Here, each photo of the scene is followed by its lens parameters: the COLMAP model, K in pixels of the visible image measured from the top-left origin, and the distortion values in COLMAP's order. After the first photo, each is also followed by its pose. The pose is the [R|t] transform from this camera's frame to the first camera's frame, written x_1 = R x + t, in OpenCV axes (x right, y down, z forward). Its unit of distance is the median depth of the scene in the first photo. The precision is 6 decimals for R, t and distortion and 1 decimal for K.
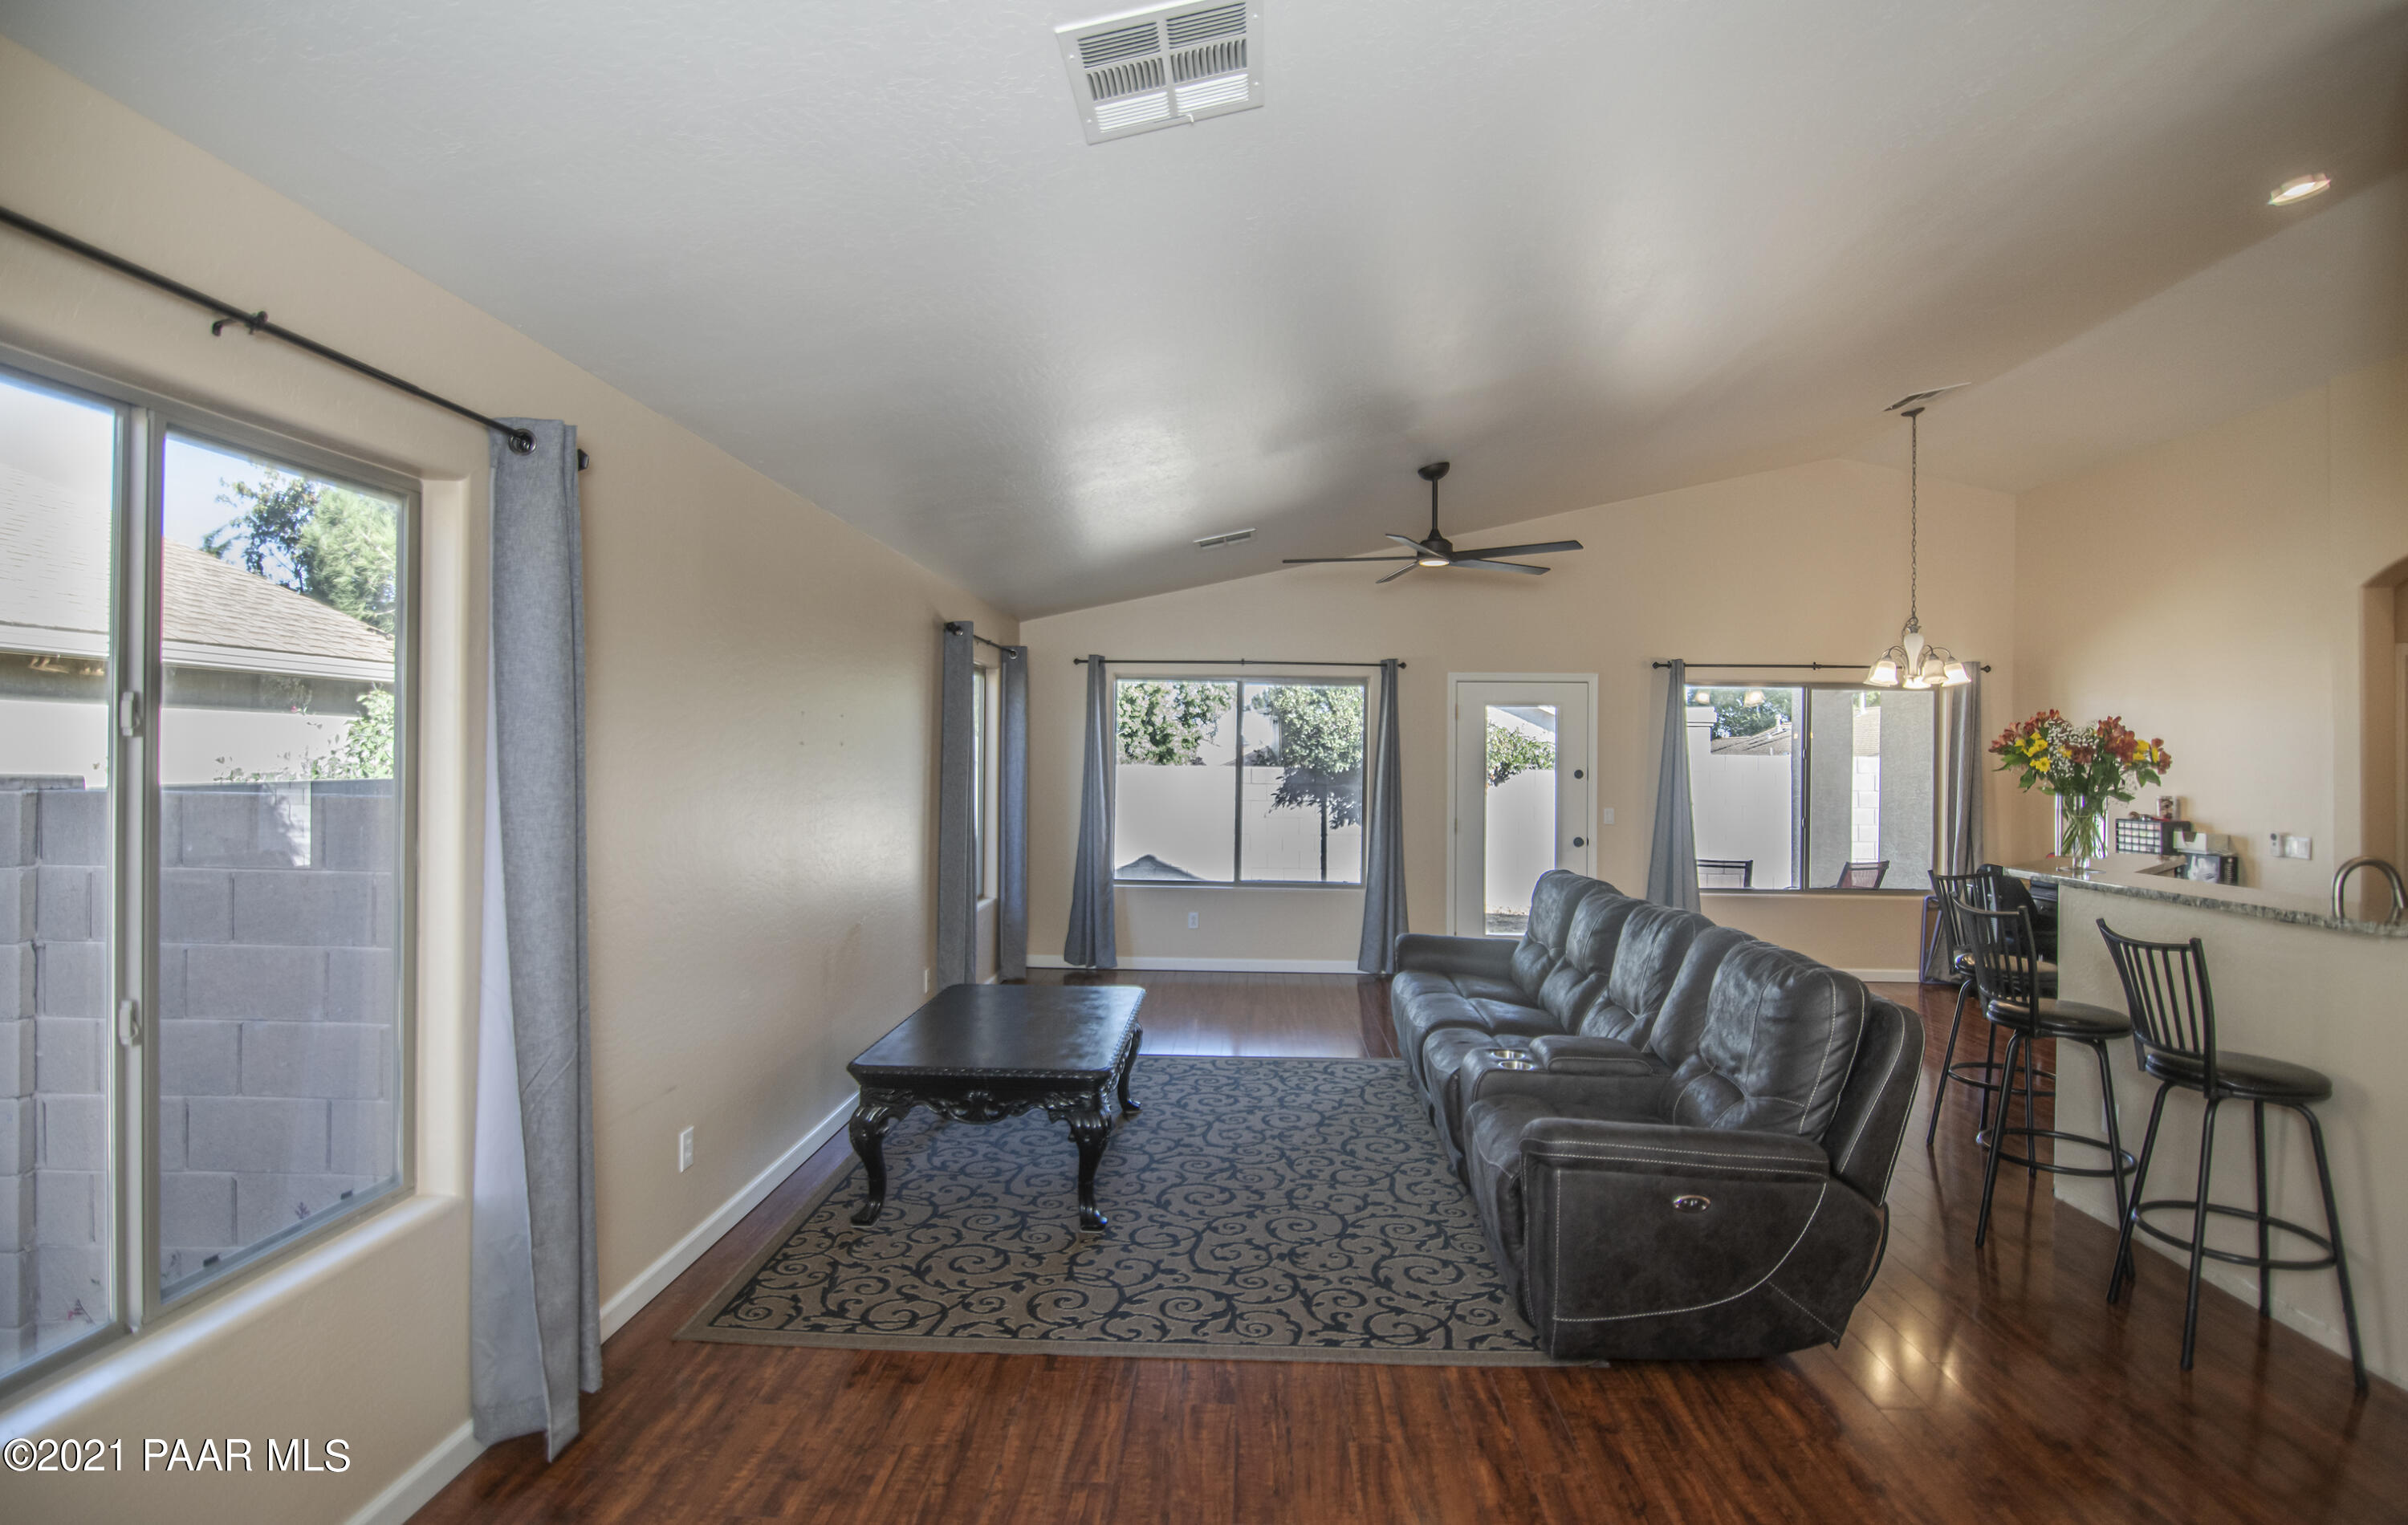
lens RADIAL K [[1184.9, 0, 1204.0], [0, 1184.9, 762.5], [0, 0, 1]] dist [0.014423, -0.019757]
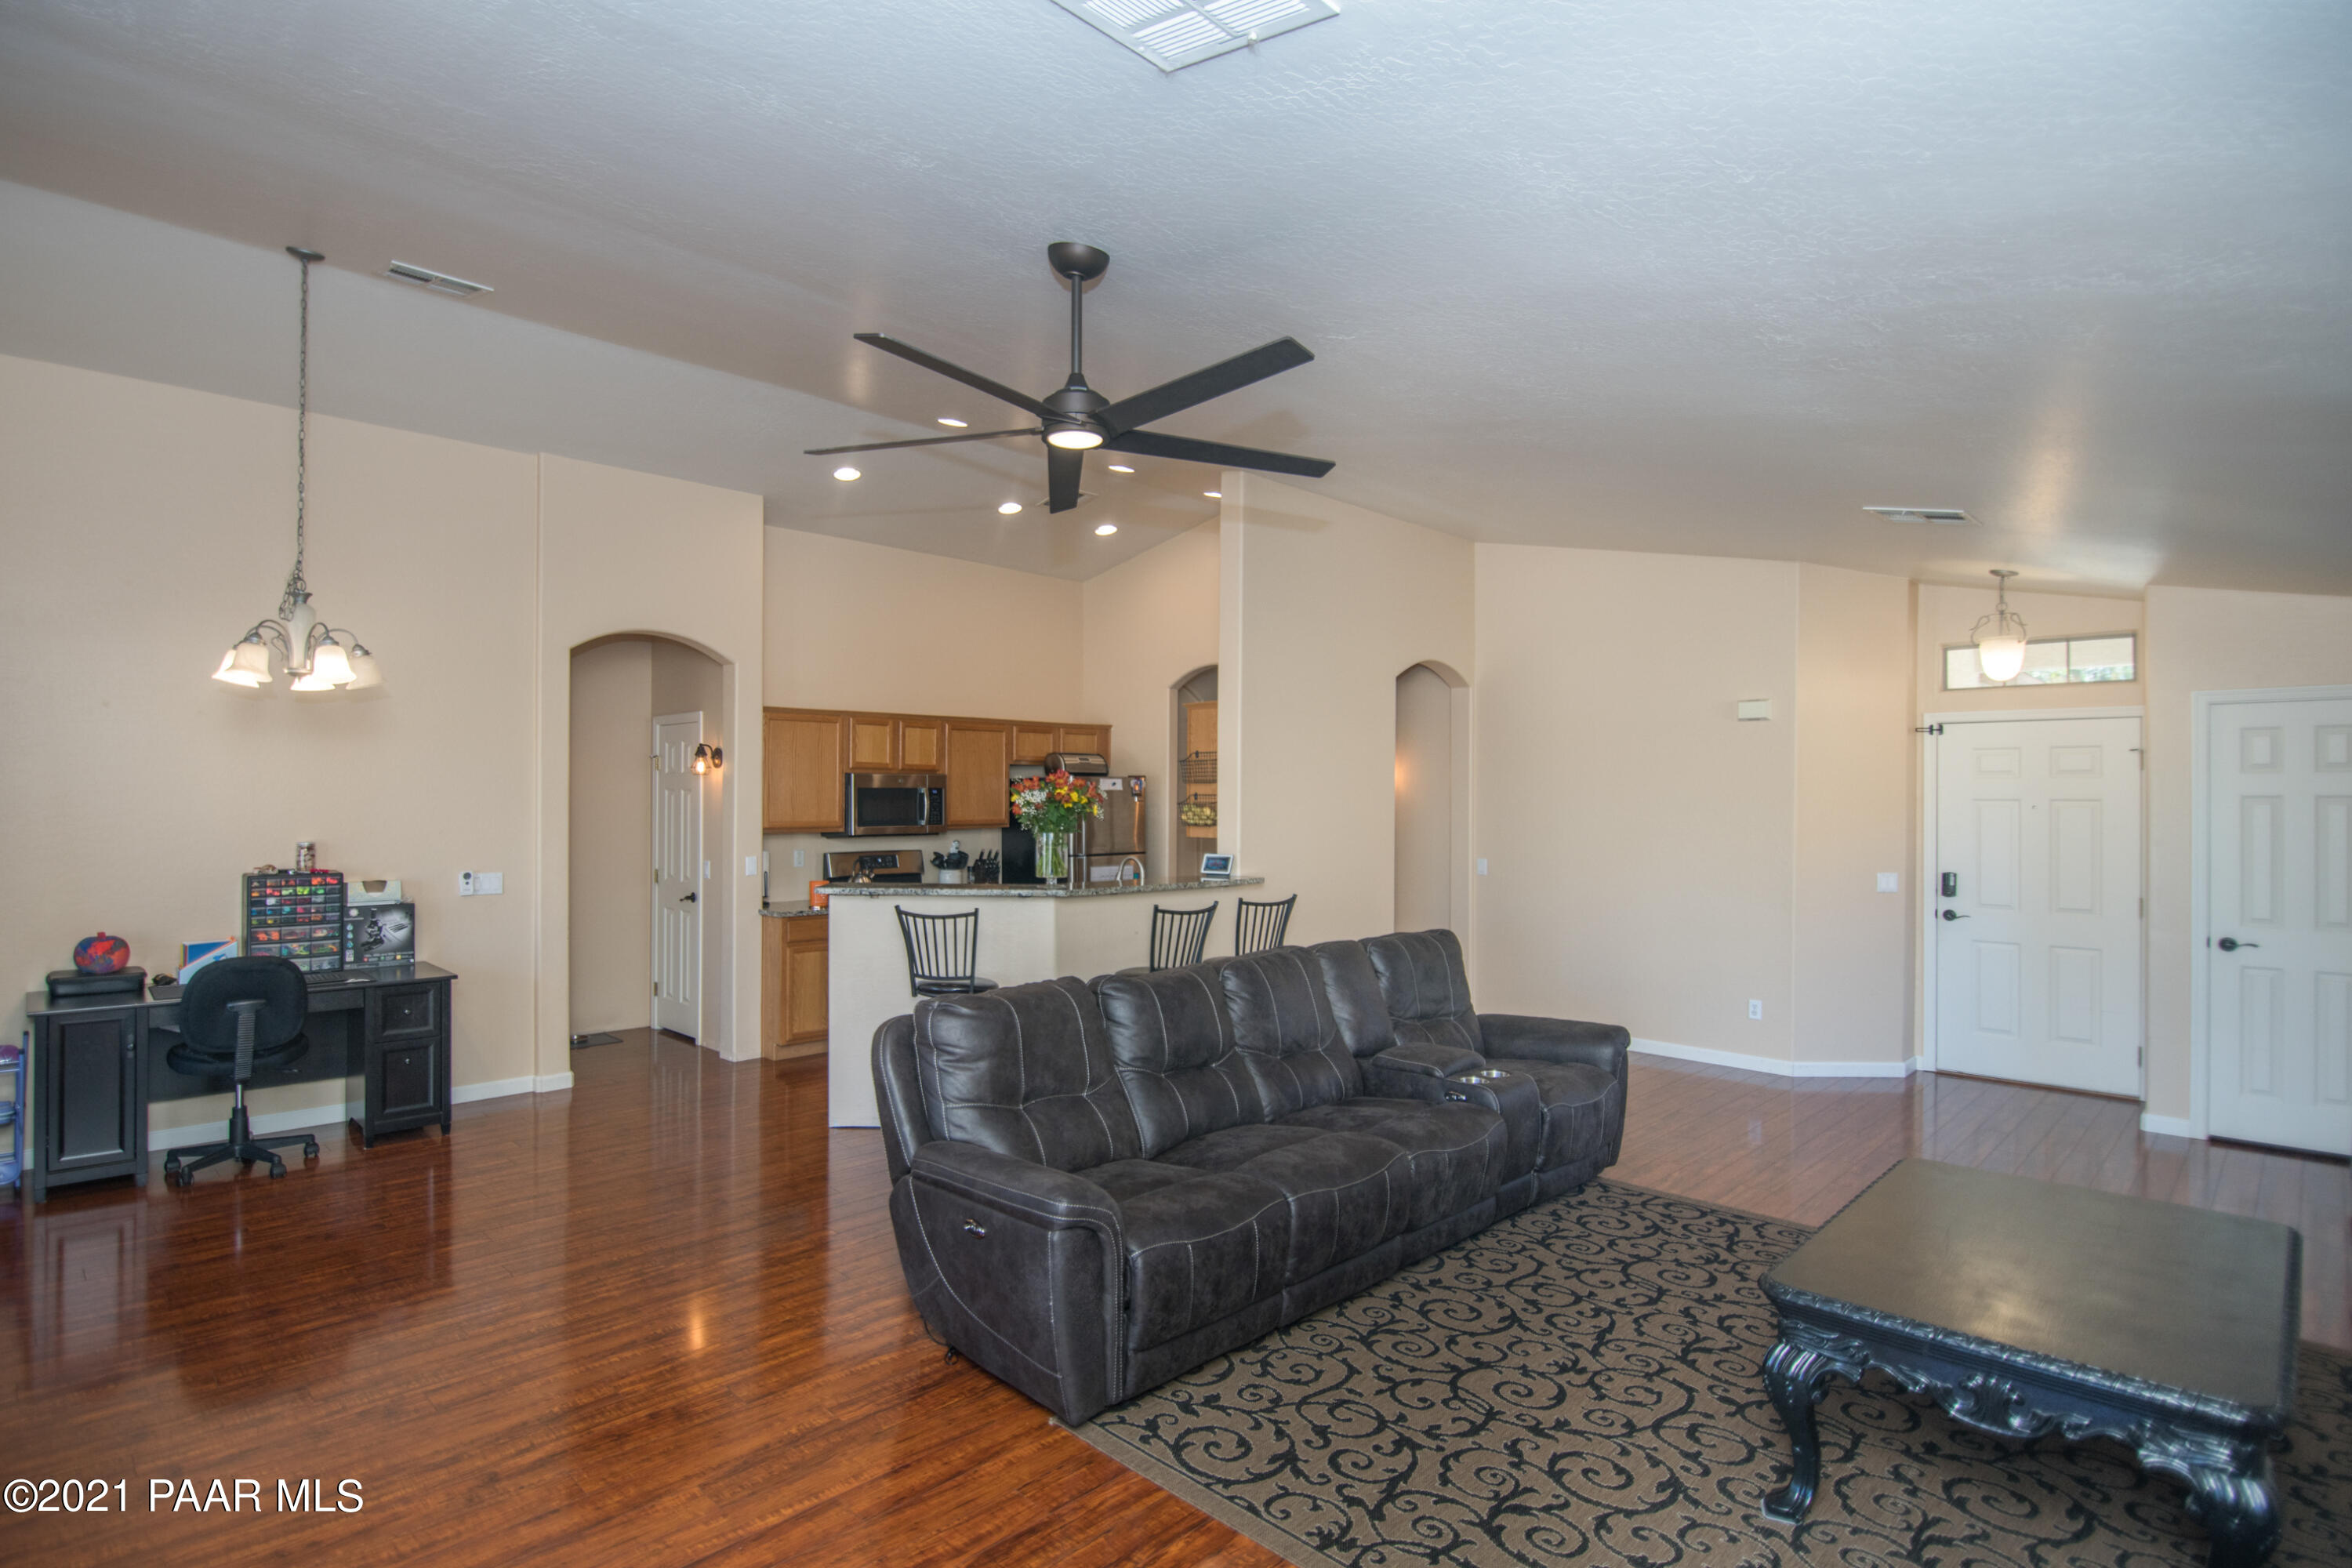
lens RADIAL K [[1168.1, 0, 1176.0], [0, 1168.1, 784.0], [0, 0, 1]] dist [-0.000719, 0.000154]
pose [[-0.730860, -0.025886, 0.682037, -0.280898], [-0.018885, 0.999665, 0.017704, -0.032448], [-0.682266, 0.000059, -0.731104, 1.737518]]
